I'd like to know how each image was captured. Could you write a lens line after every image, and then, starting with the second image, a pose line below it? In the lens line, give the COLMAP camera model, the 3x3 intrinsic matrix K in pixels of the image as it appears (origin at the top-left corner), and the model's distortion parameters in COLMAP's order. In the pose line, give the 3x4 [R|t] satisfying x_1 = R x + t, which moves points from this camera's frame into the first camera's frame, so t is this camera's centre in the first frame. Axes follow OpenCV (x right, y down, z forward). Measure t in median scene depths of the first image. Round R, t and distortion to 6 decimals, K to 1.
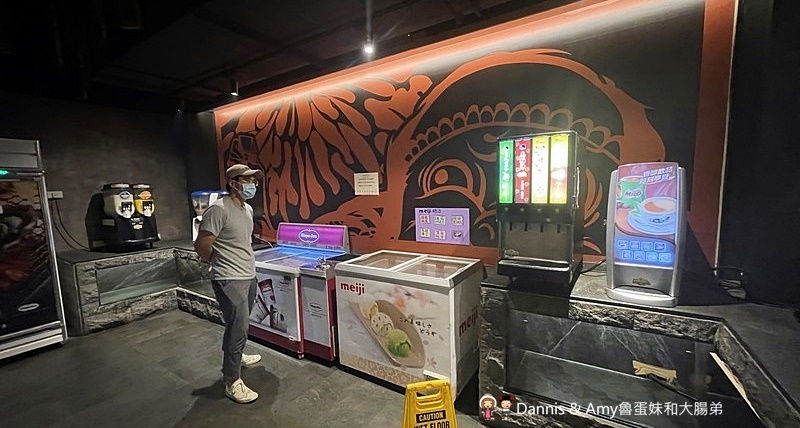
lens RADIAL K [[317.9, 0, 403.6], [0, 317.9, 217.5], [0, 0, 1]] dist [0.002296, 0.000021]
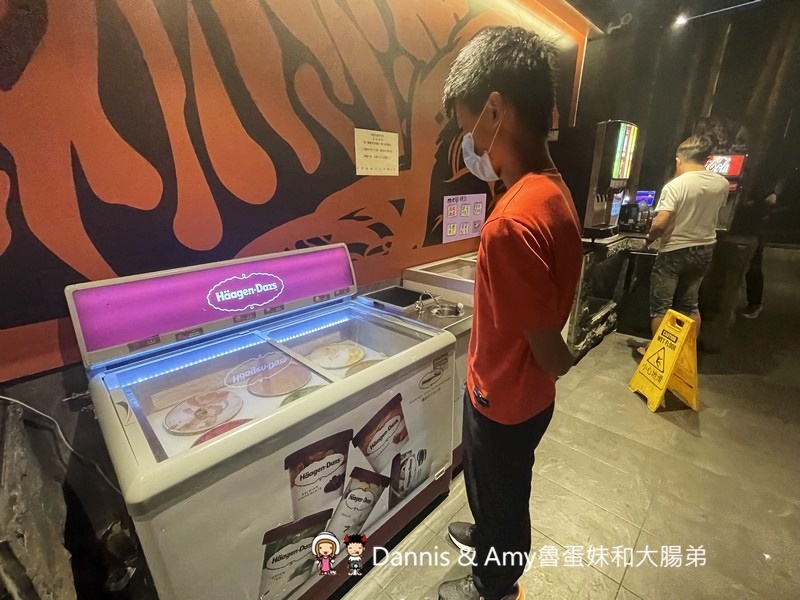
lens RADIAL K [[360.8, 0, 401.5], [0, 360.8, 301.5], [0, 0, 1]] dist [-0.005401, -0.000378]
pose [[0.217256, -0.278418, 0.935566, -0.753859], [0.104934, 0.959566, 0.261192, -0.023081], [-0.970458, 0.041427, 0.237687, 0.852690]]
